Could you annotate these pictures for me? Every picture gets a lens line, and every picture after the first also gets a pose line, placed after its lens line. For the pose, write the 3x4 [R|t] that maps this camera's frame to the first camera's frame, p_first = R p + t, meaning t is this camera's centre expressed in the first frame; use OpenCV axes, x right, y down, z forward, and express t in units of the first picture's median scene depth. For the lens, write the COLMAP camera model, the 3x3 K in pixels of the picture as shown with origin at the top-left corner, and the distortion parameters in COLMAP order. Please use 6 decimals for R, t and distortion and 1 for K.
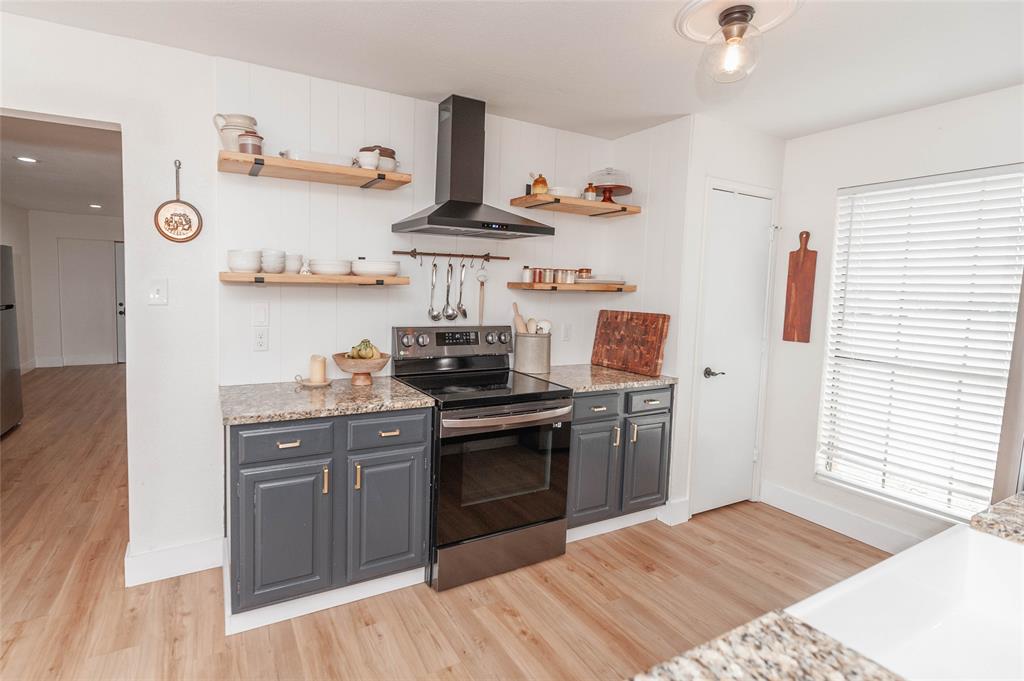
lens RADIAL K [[473.1, 0, 453.5], [0, 473.1, 327.8], [0, 0, 1]] dist [-0.002546, 0.001055]
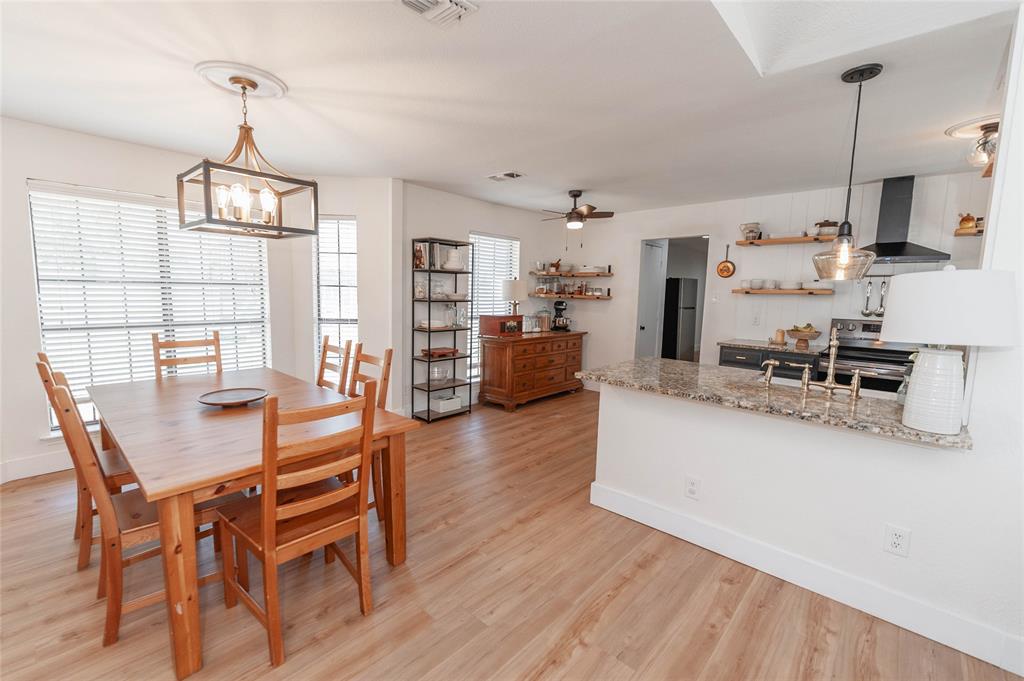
lens RADIAL K [[437.4, 0, 502.4], [0, 437.4, 335.5], [0, 0, 1]] dist [0.000828, 0.000031]
pose [[0.348108, 0.079905, -0.934043, 0.915382], [-0.088756, 0.994694, 0.052016, 0.081207], [0.933243, 0.064794, 0.353353, -0.681822]]
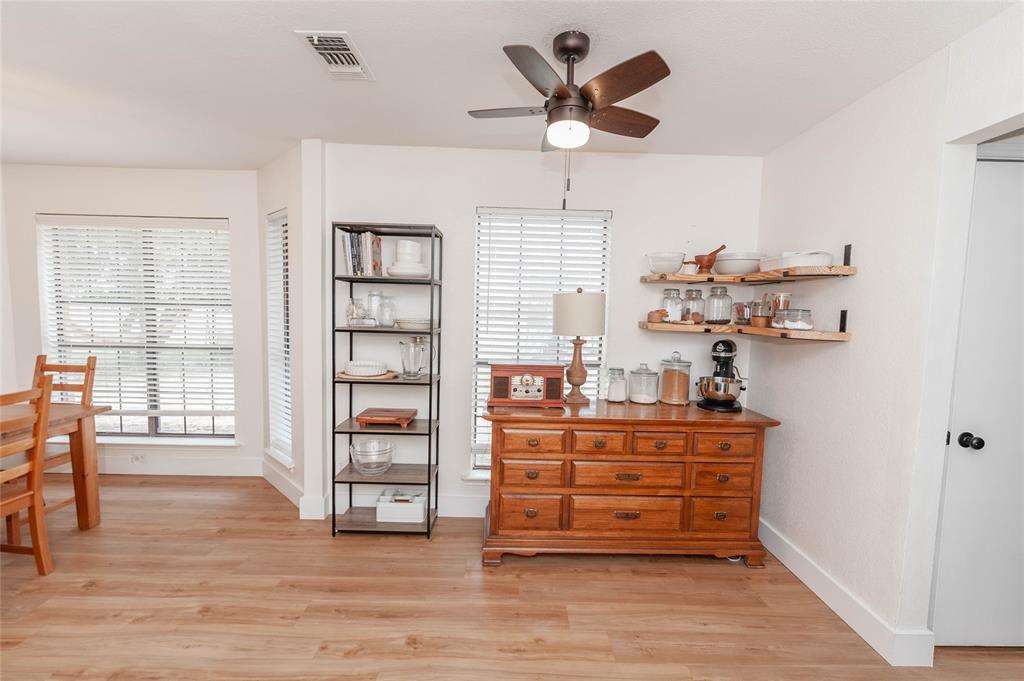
lens RADIAL K [[437.4, 0, 513.6], [0, 437.4, 341.7], [0, 0, 1]] dist [0.000828, 0.000031]
pose [[-0.434647, 0.029248, -0.900126, 0.007732], [-0.107200, 0.990687, 0.083955, -0.033038], [0.894198, 0.132984, -0.427464, 0.373613]]
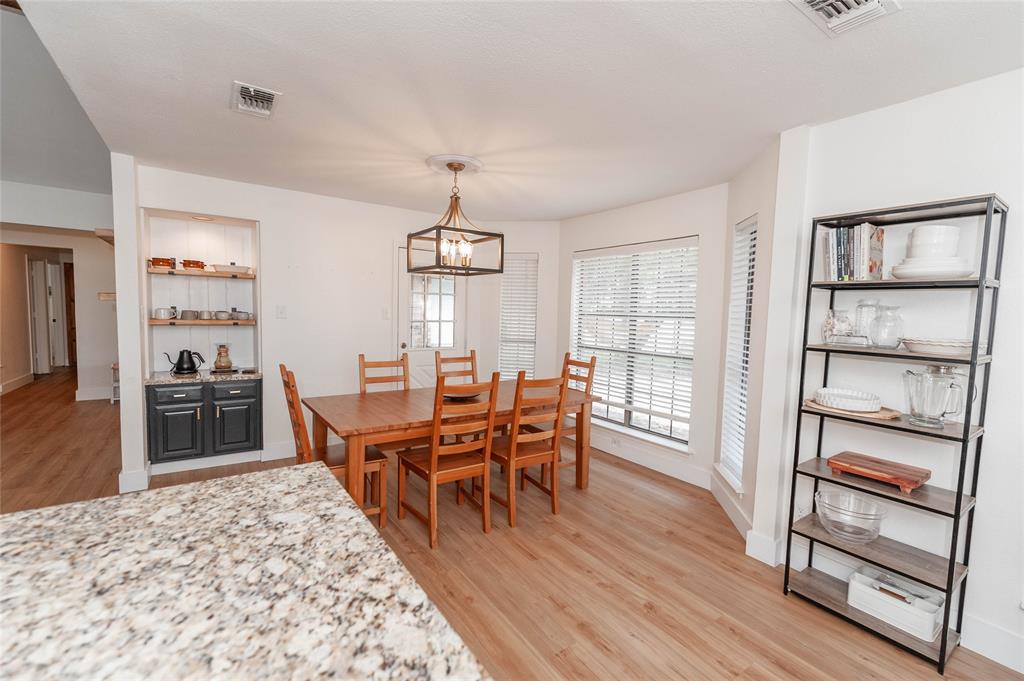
lens RADIAL K [[437.4, 0, 513.4], [0, 437.4, 340.2], [0, 0, 1]] dist [0.000828, 0.000031]
pose [[-0.986518, -0.043548, -0.157754, -0.035012], [-0.066452, 0.987495, 0.142958, -0.028451], [0.149555, 0.151514, -0.977076, 0.304870]]
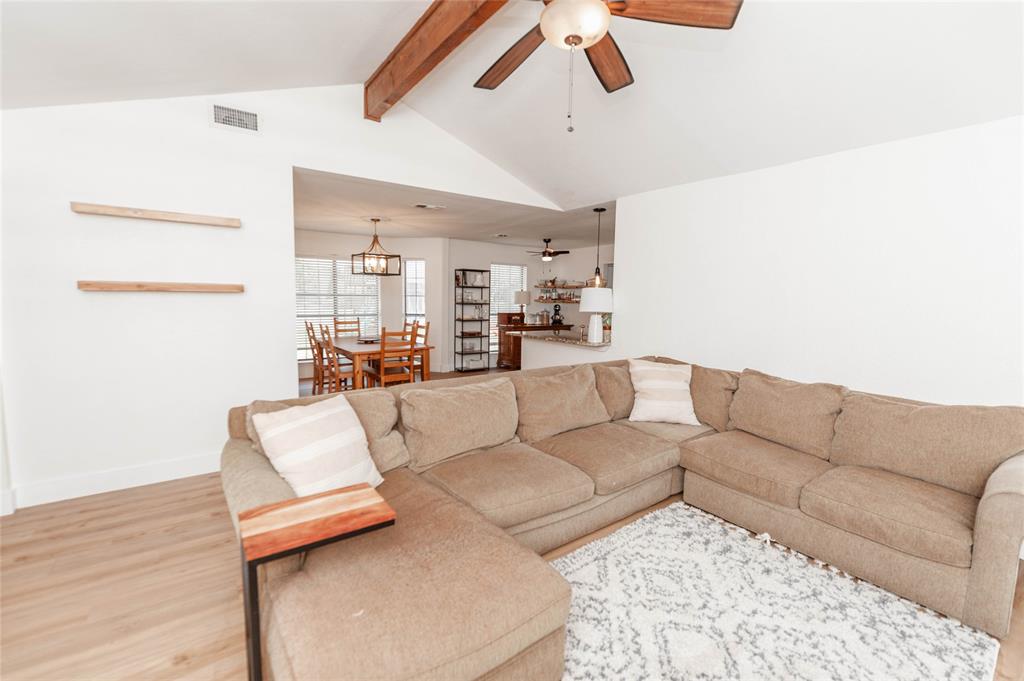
lens RADIAL K [[437.4, 0, 510.7], [0, 437.4, 341.1], [0, 0, 1]] dist [0.000828, 0.000031]
pose [[0.163494, 0.073260, -0.983820, 2.225805], [-0.088237, 0.994328, 0.059379, 0.109504], [0.982590, 0.077102, 0.169031, -0.533059]]
